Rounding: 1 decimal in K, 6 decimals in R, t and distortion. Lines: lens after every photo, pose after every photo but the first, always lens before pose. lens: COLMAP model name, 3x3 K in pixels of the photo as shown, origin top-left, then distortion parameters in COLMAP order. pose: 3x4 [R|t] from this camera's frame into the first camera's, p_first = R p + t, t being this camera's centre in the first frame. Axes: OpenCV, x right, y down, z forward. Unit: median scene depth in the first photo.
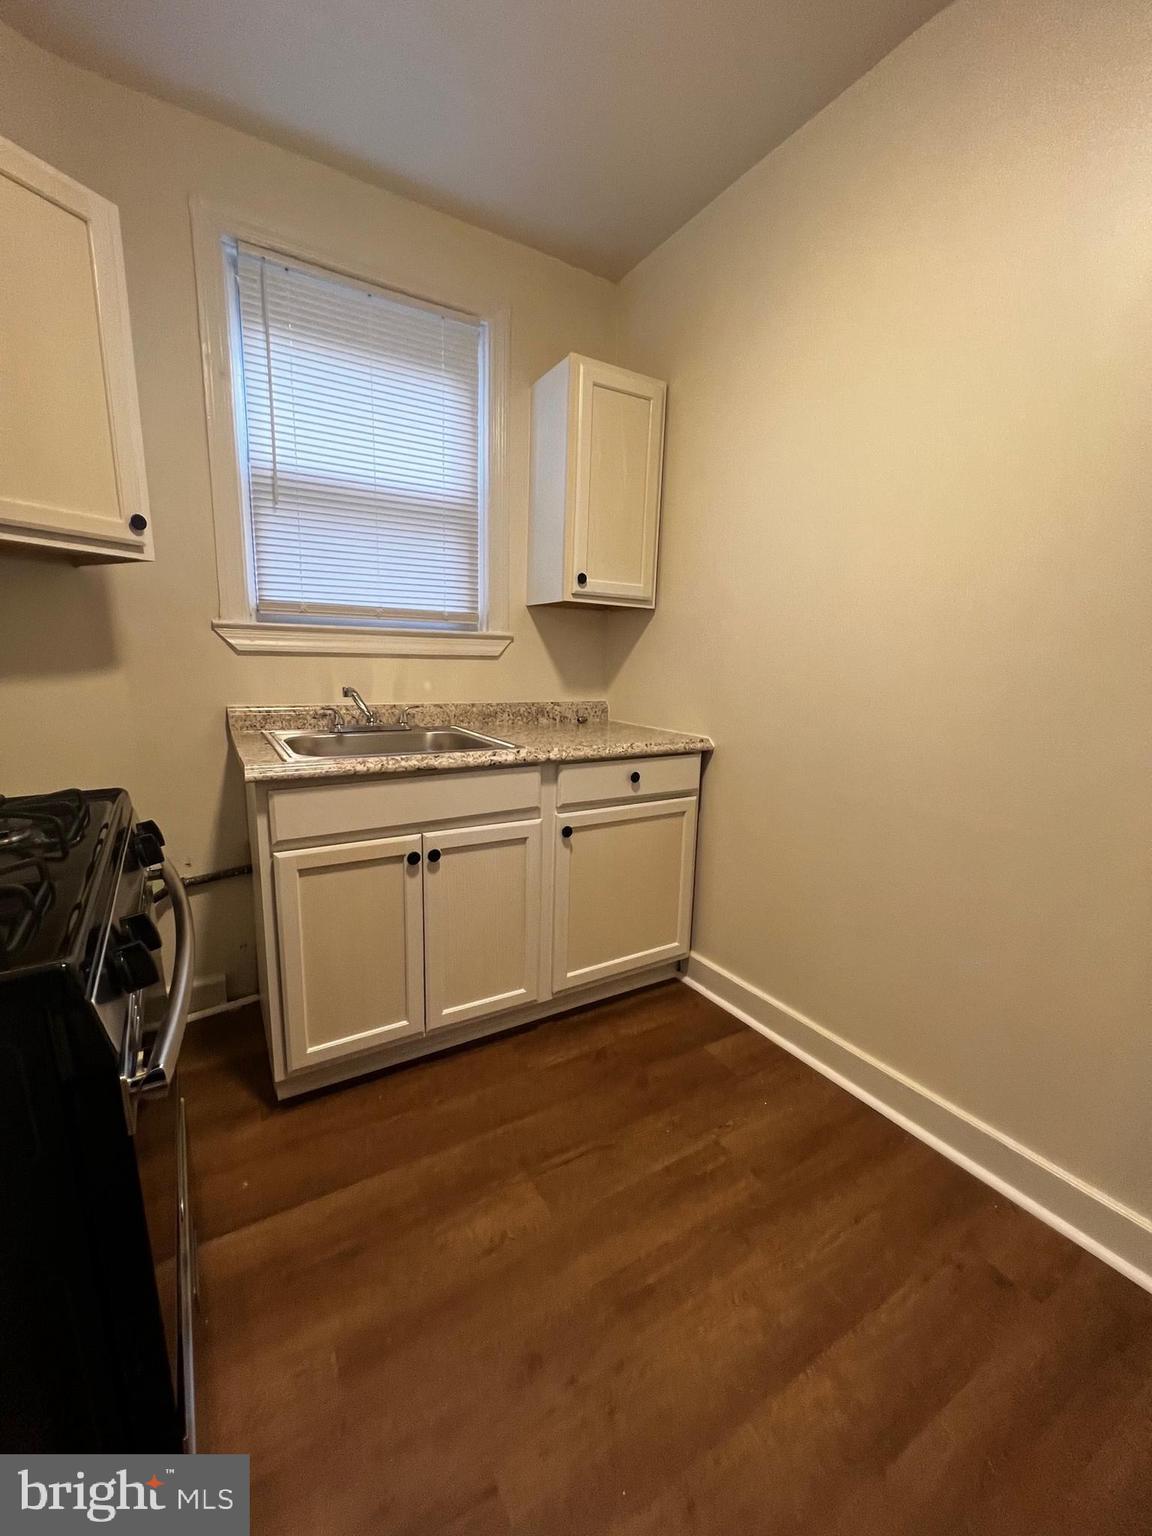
lens RADIAL K [[619.8, 0, 576.4], [0, 619.8, 767.4], [0, 0, 1]] dist [-0.000962, 0.000509]
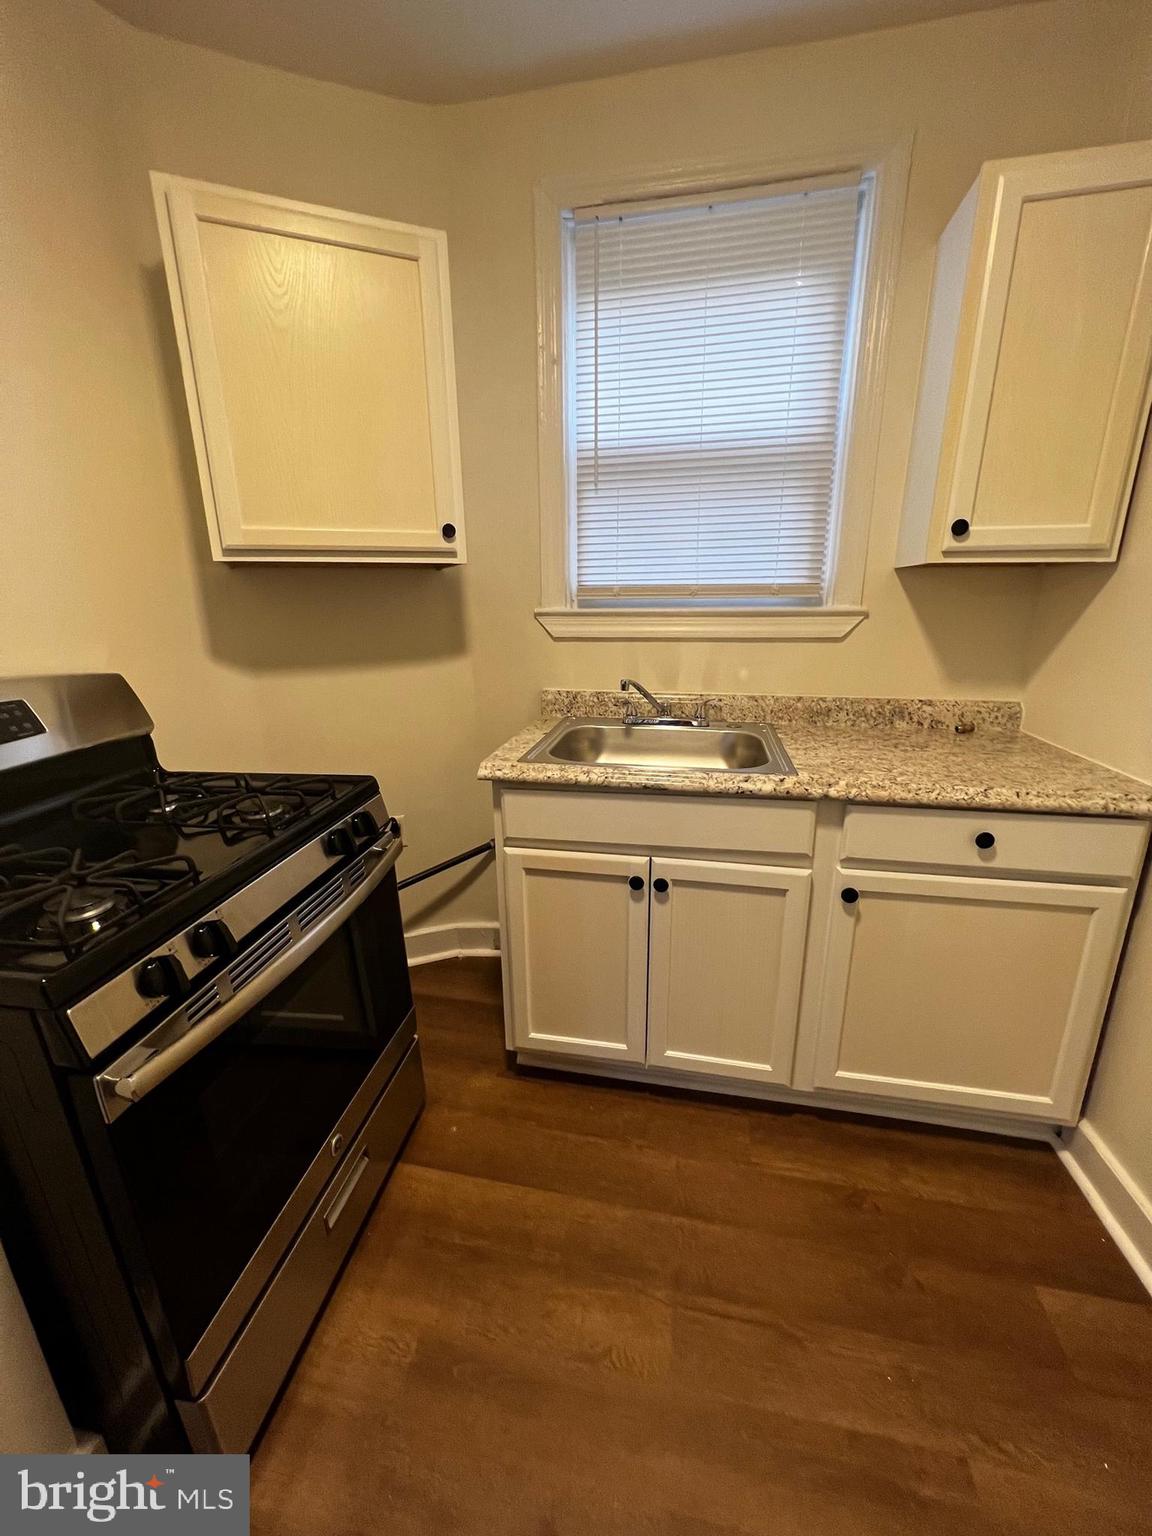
lens RADIAL K [[619.8, 0, 569.7], [0, 619.8, 768.9], [0, 0, 1]] dist [-0.000962, 0.000509]
pose [[0.734475, 0.150464, -0.661745, 0.199422], [-0.093355, 0.988242, 0.121086, -0.098701], [0.672184, -0.027157, 0.739886, 0.238822]]
